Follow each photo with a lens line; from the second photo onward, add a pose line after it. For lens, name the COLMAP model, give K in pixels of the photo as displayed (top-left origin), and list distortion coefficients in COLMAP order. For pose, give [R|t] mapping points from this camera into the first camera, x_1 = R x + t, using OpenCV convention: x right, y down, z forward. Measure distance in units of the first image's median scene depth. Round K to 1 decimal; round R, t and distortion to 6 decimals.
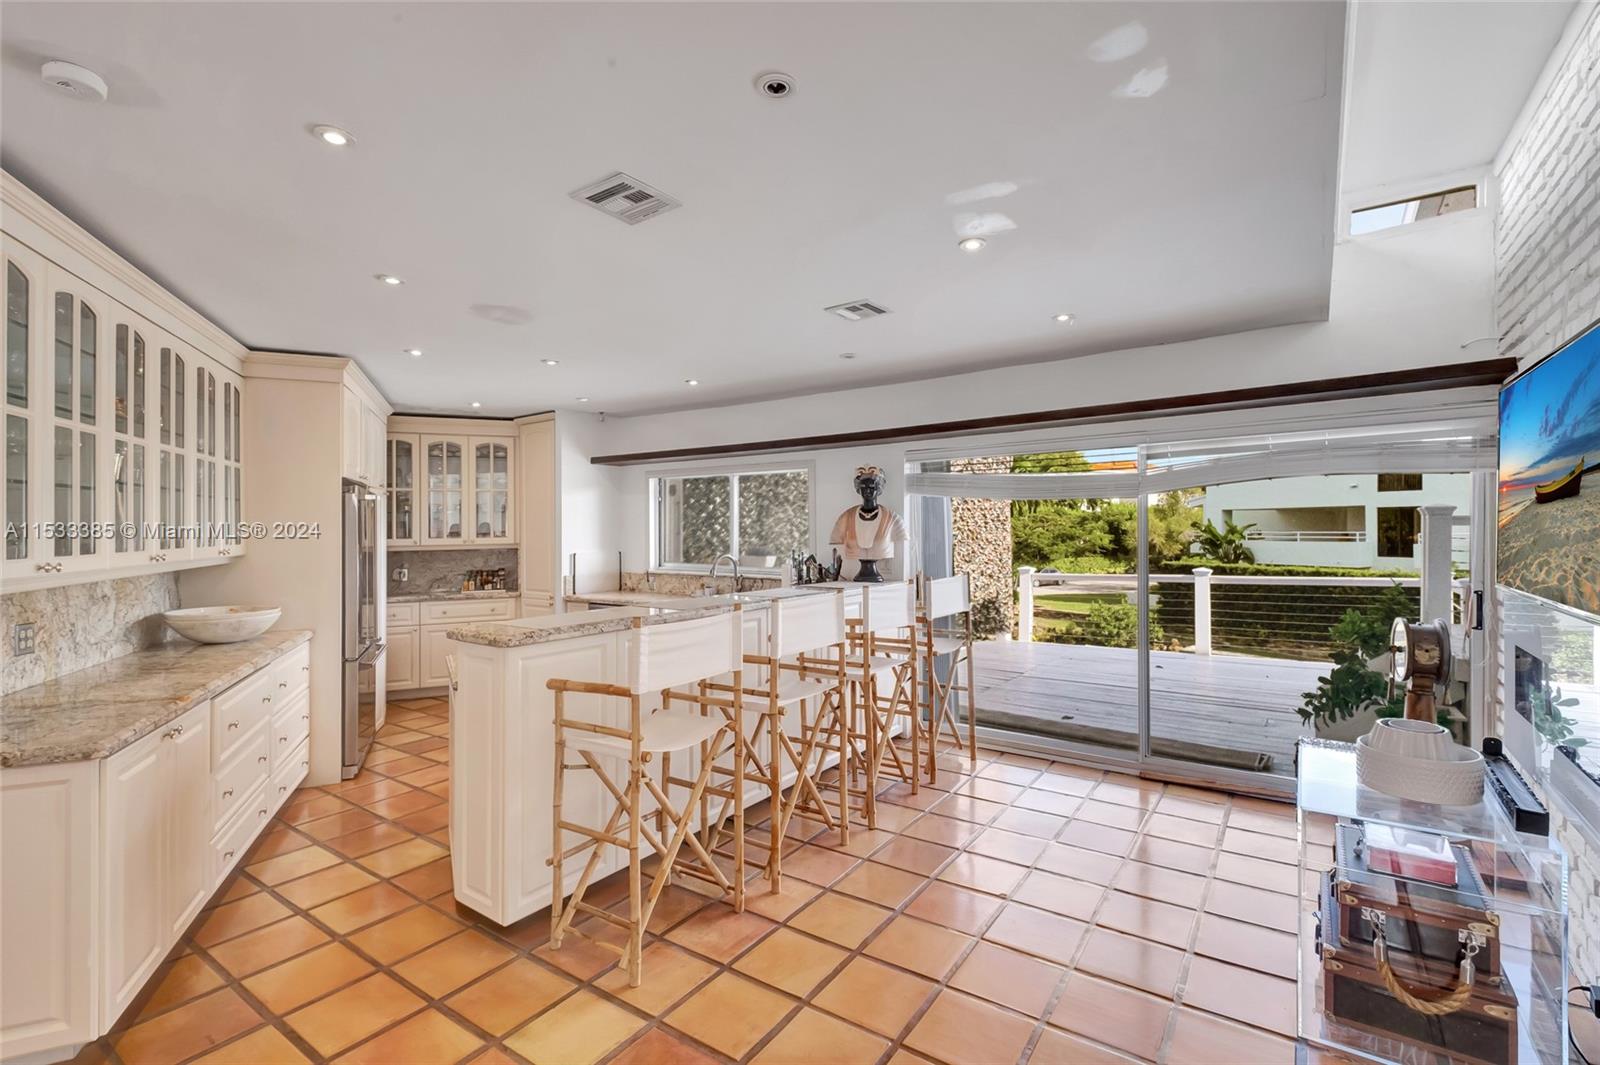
lens RADIAL K [[706.2, 0, 820.9], [0, 706.2, 522.2], [0, 0, 1]] dist [0.006250, -0.005541]
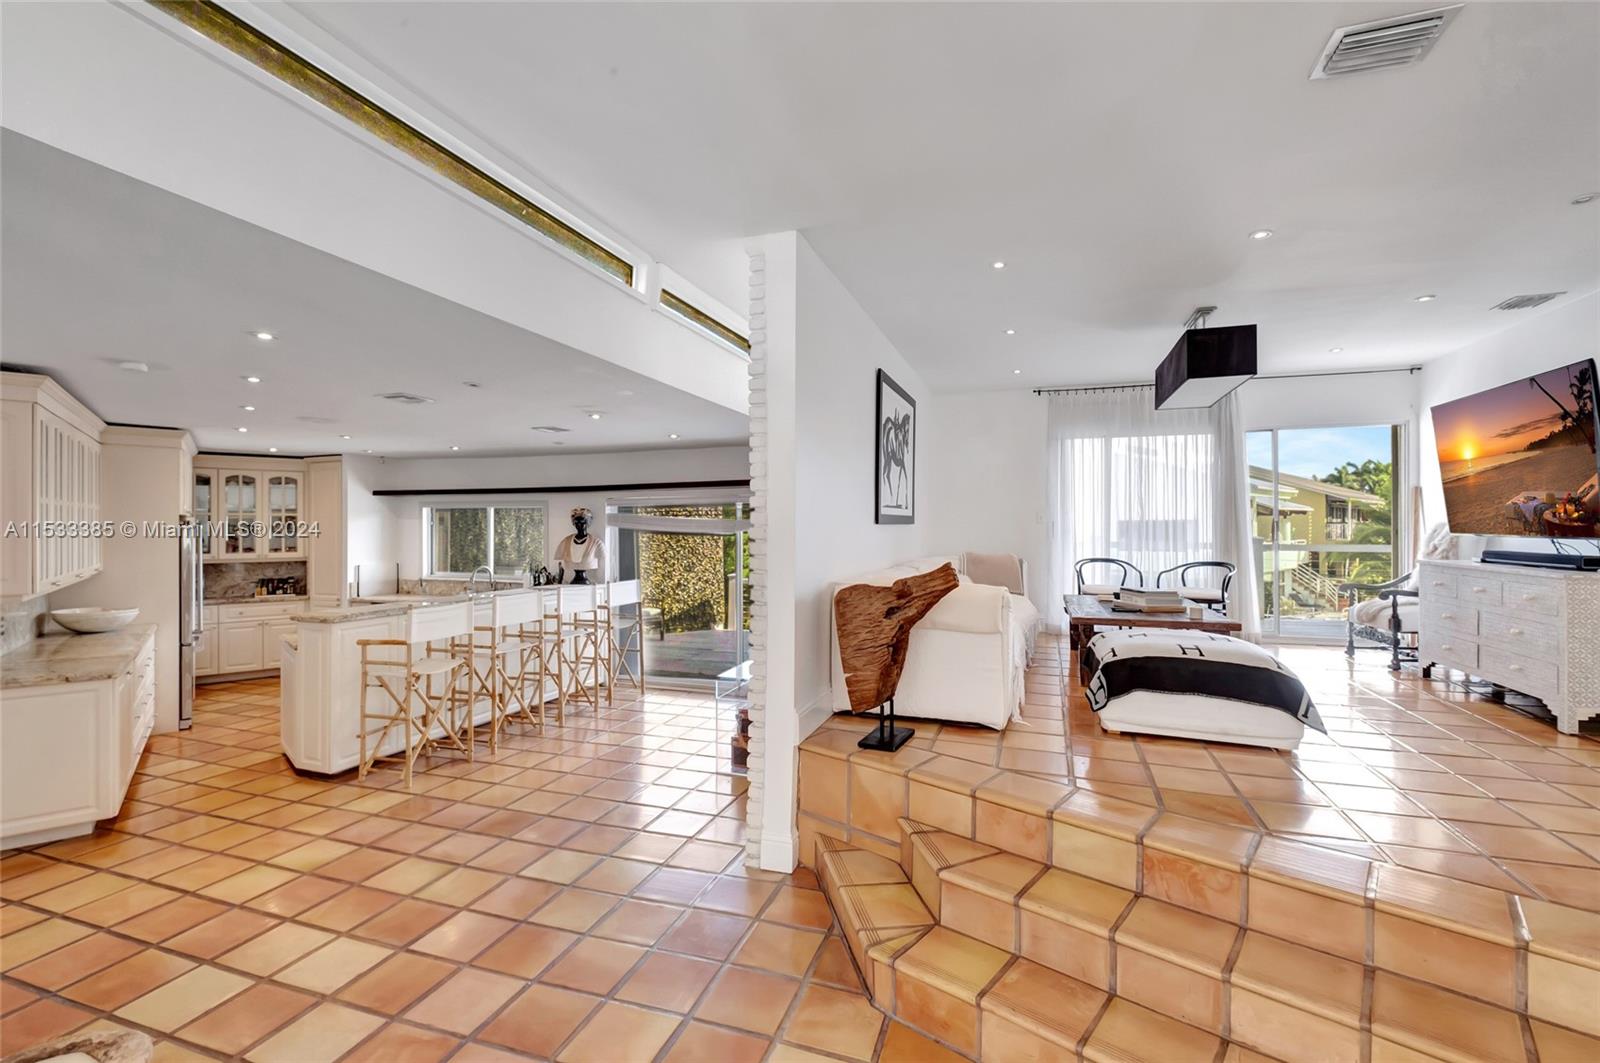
lens RADIAL K [[706.2, 0, 804.5], [0, 706.2, 528.5], [0, 0, 1]] dist [0.006250, -0.005541]
pose [[0.969053, 0.006578, 0.246765, 0.158307], [-0.008546, 0.999940, 0.006907, -0.050289], [-0.246705, -0.008803, 0.969051, -0.590090]]
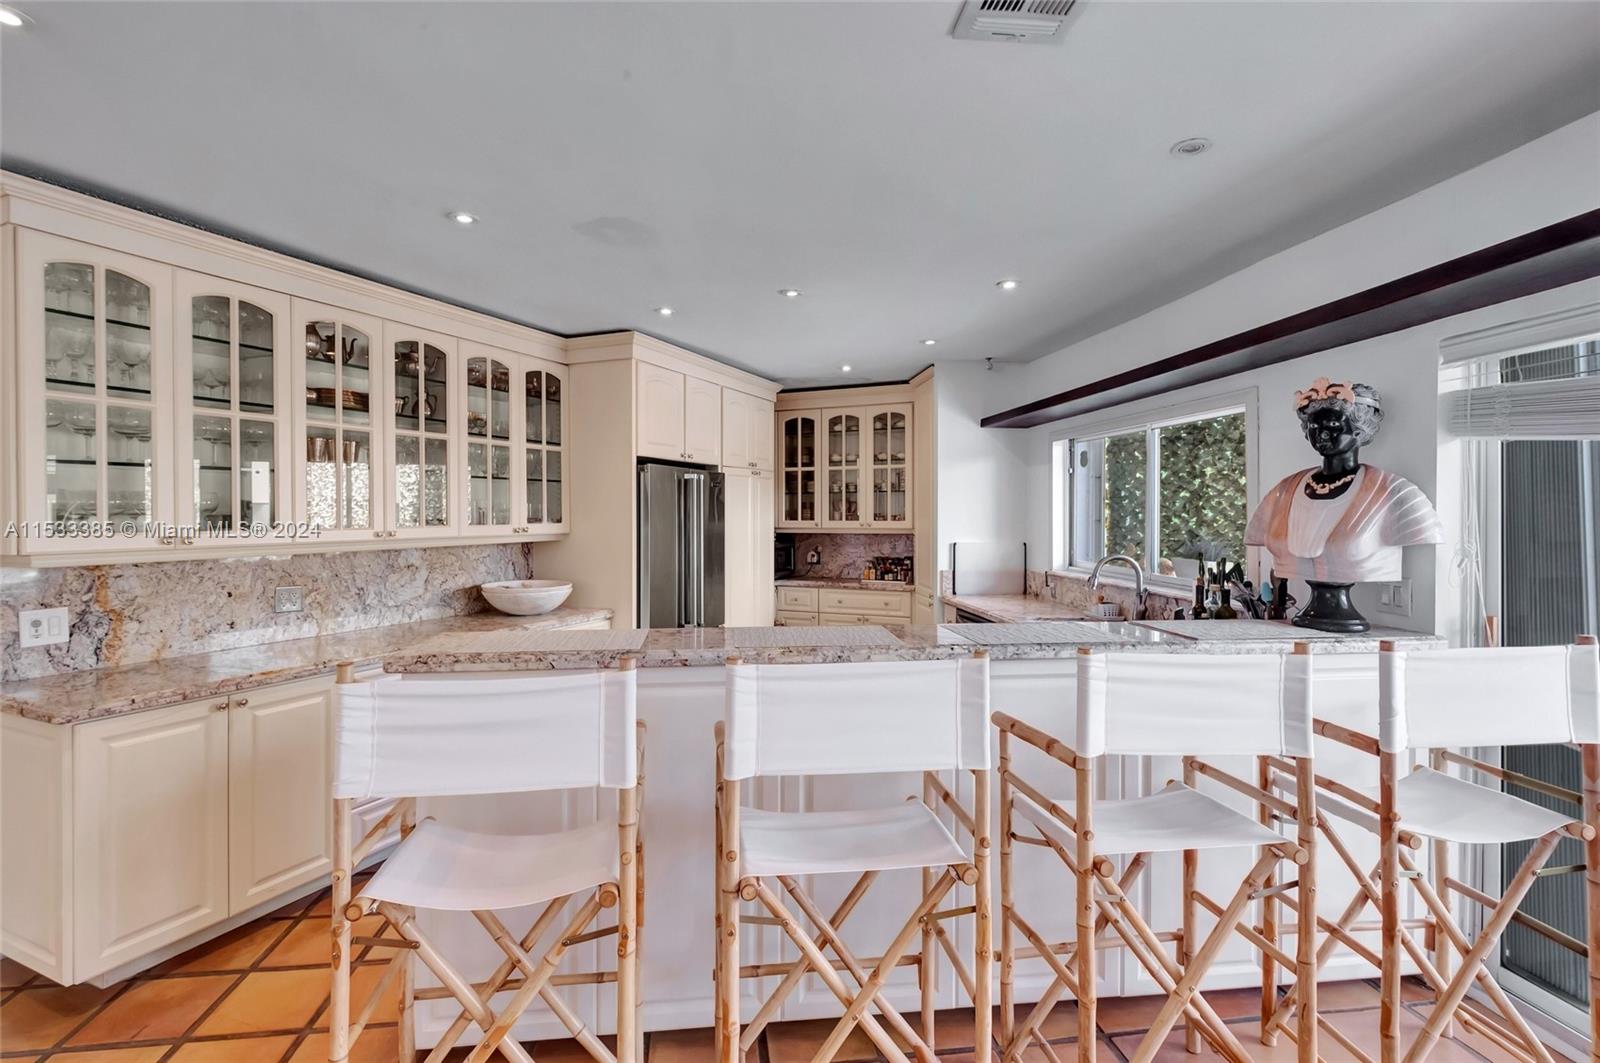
lens RADIAL K [[758.7, 0, 794.4], [0, 758.7, 526.2], [0, 0, 1]] dist [0.013171, 0.000287]
pose [[0.670061, 0.023327, -0.741939, 0.204108], [-0.002528, 0.999572, 0.029145, 0.001525], [0.742302, -0.017653, 0.669833, 0.391527]]
